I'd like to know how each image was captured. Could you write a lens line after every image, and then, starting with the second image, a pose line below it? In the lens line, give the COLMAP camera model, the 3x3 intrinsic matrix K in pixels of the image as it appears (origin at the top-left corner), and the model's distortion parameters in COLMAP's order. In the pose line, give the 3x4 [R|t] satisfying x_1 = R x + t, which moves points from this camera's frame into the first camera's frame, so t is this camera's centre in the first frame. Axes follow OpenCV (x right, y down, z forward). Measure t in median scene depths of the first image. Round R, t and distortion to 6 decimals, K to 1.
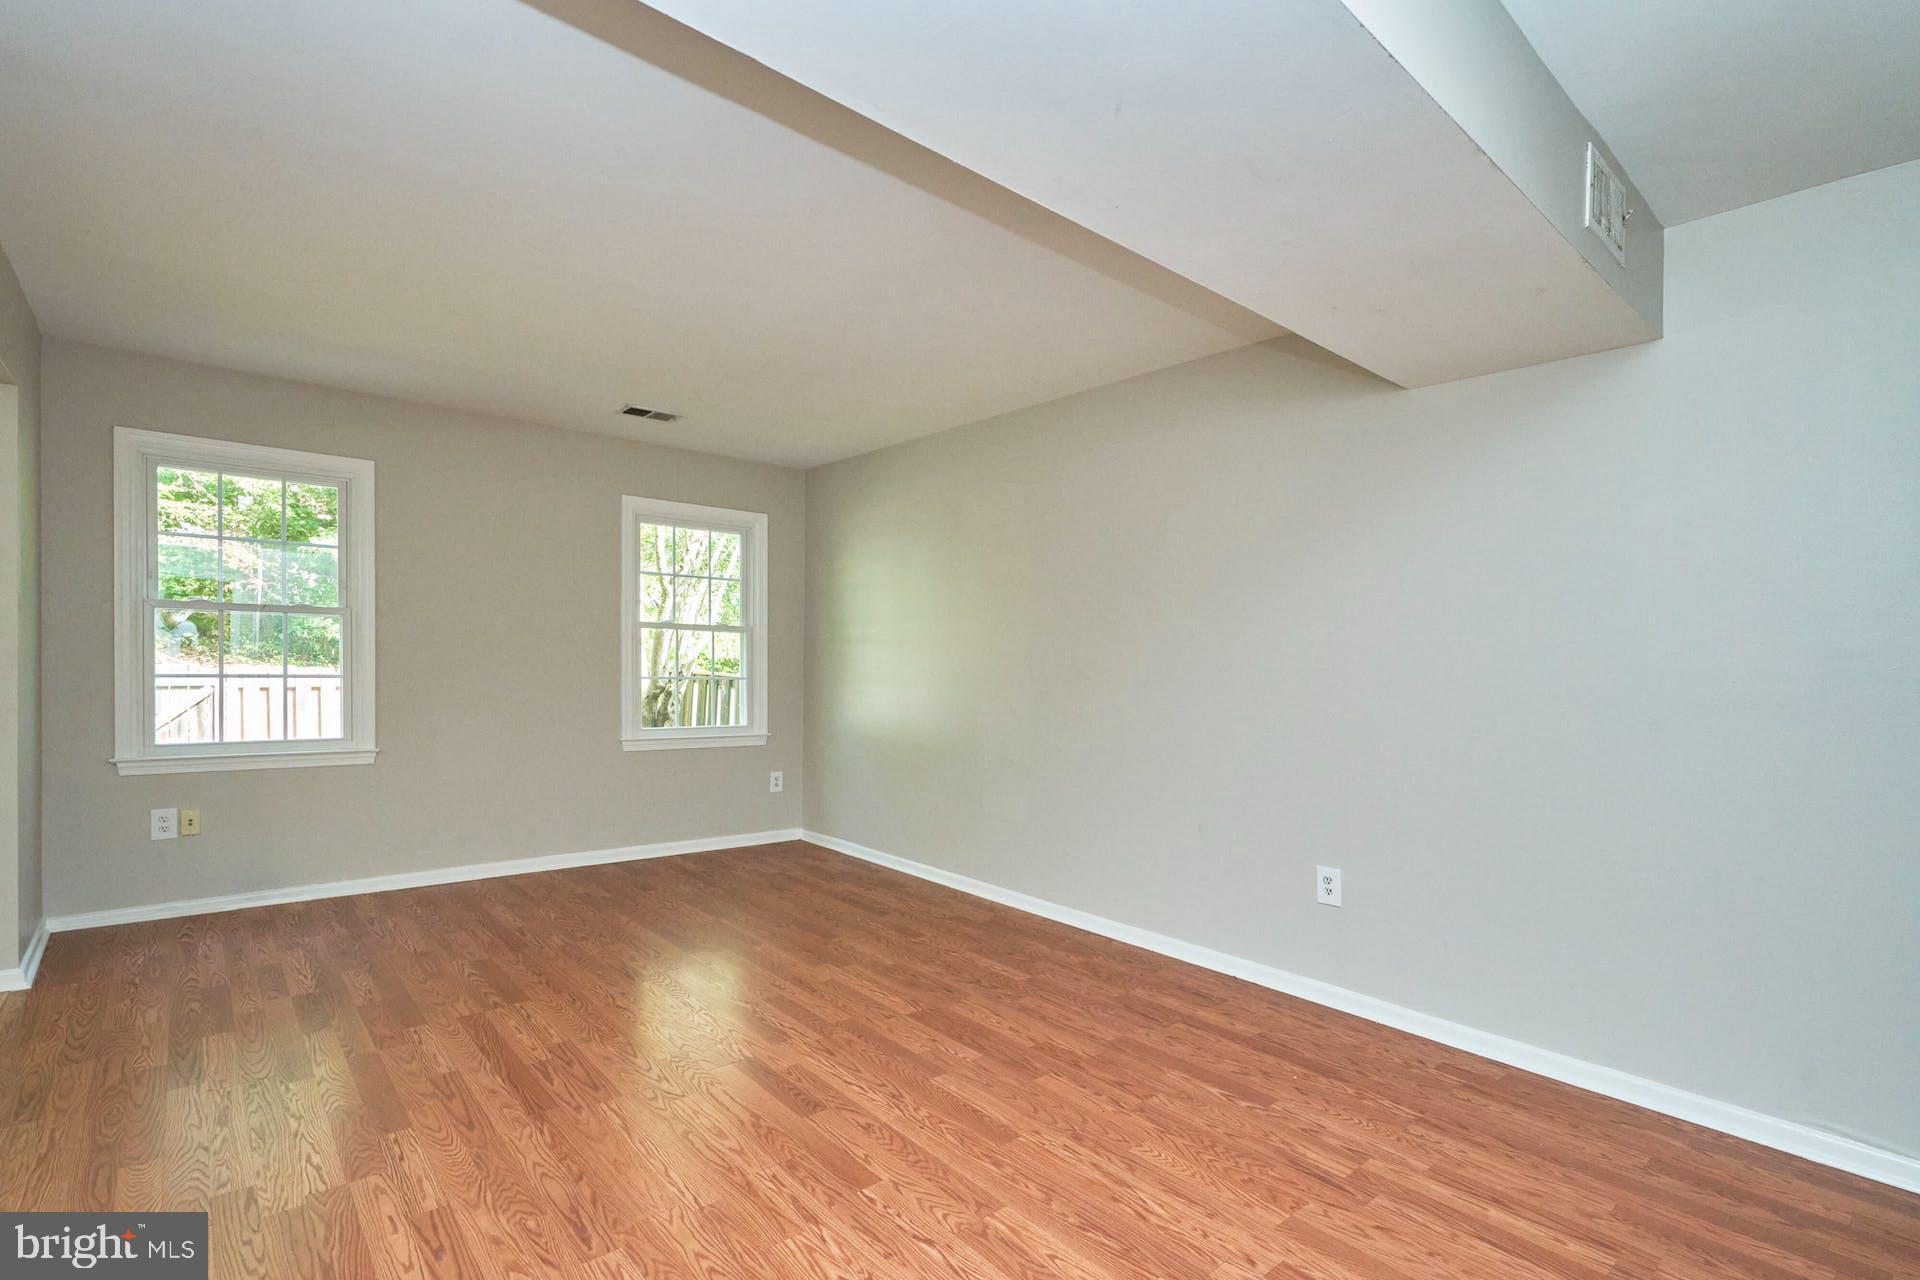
lens RADIAL K [[889.4, 0, 955.4], [0, 889.4, 668.6], [0, 0, 1]] dist [-0.002103, 0.001204]
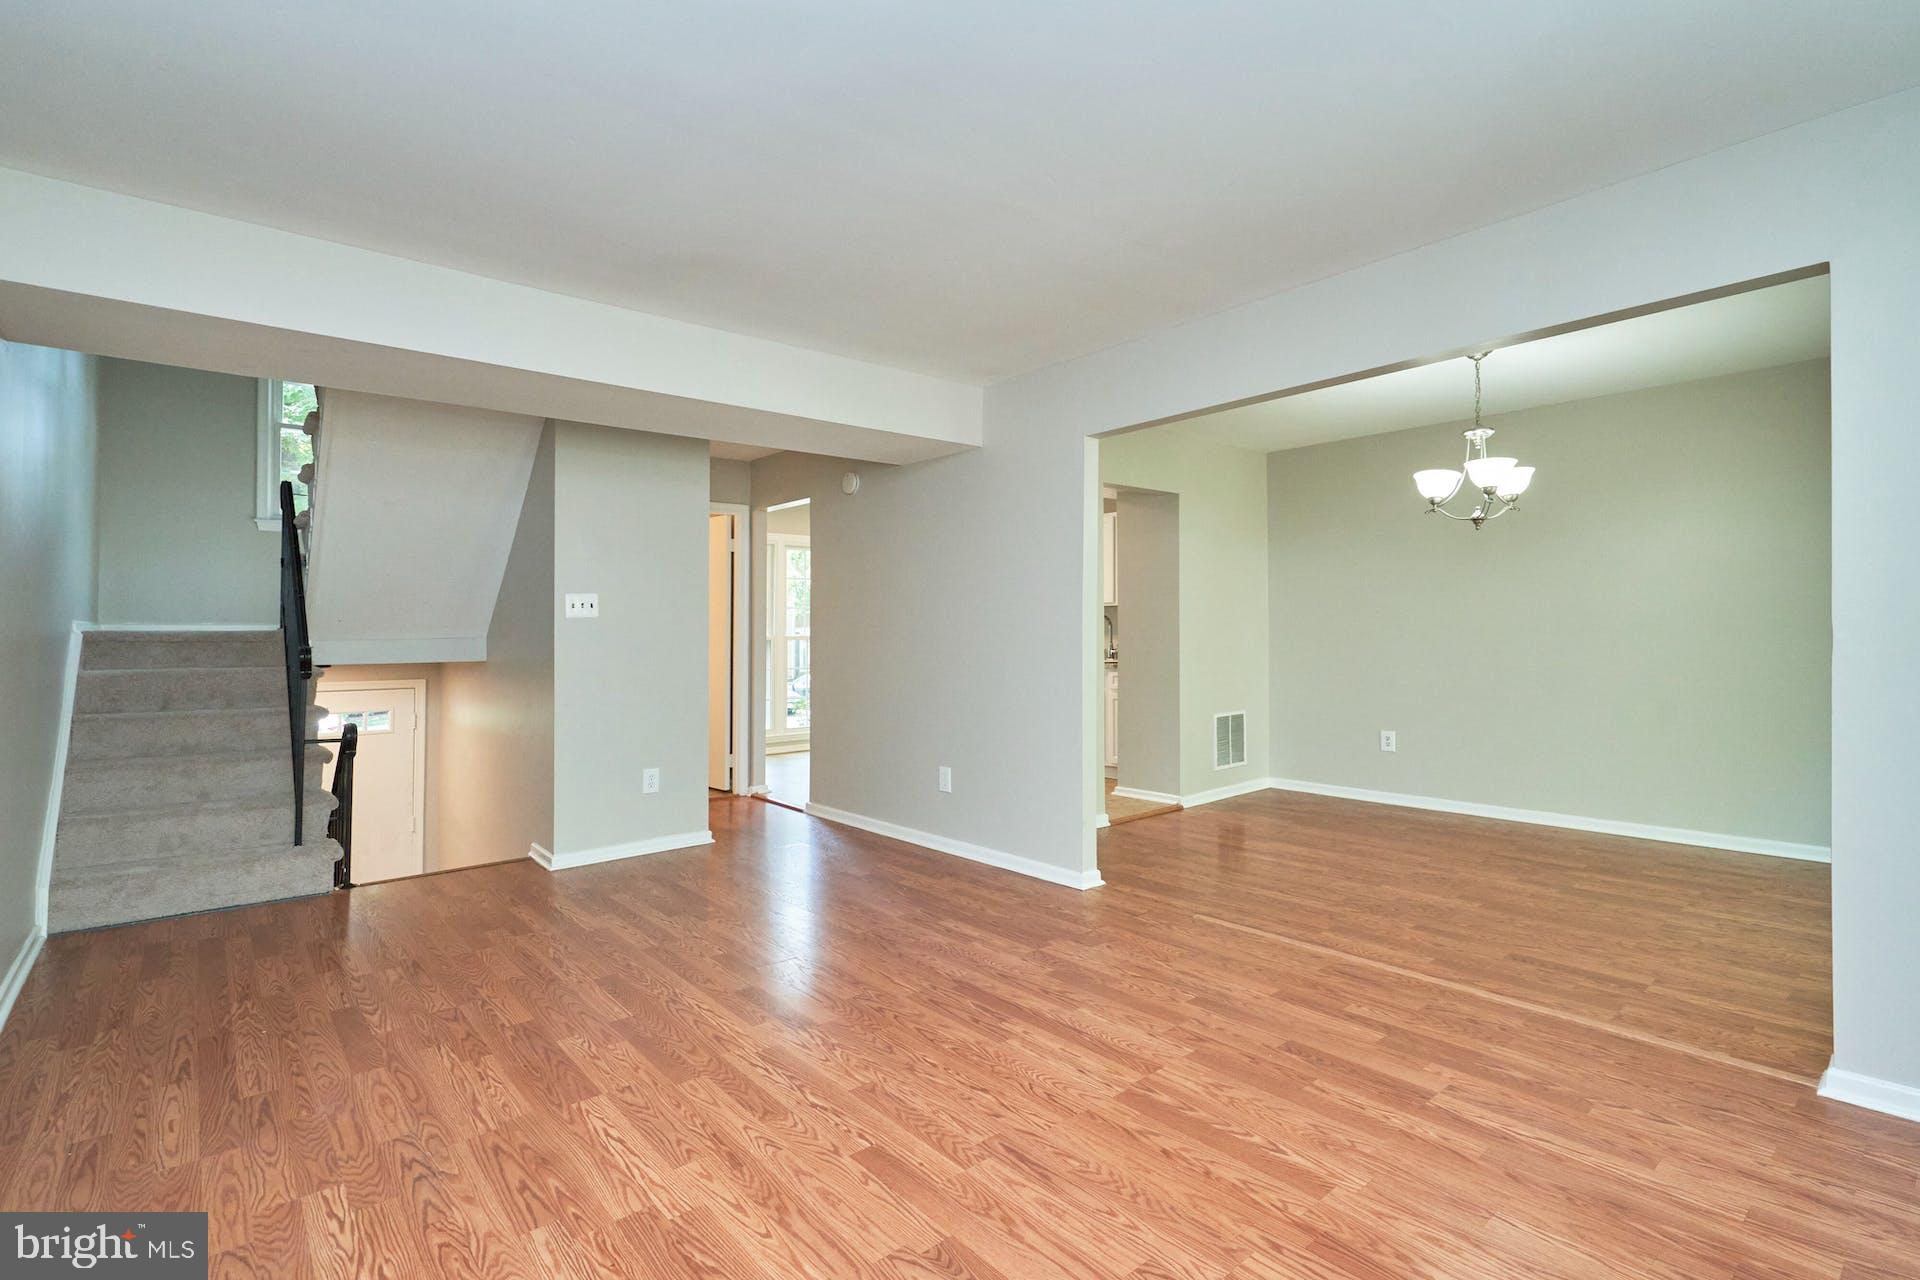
lens RADIAL K [[890.8, 0, 955.9], [0, 890.8, 620.5], [0, 0, 1]] dist [-0.000650, 0.000028]
pose [[-0.999920, -0.010102, 0.007628, -0.340001], [-0.010156, 0.999924, -0.006975, -0.008552], [-0.007557, -0.007051, -0.999947, 1.668139]]
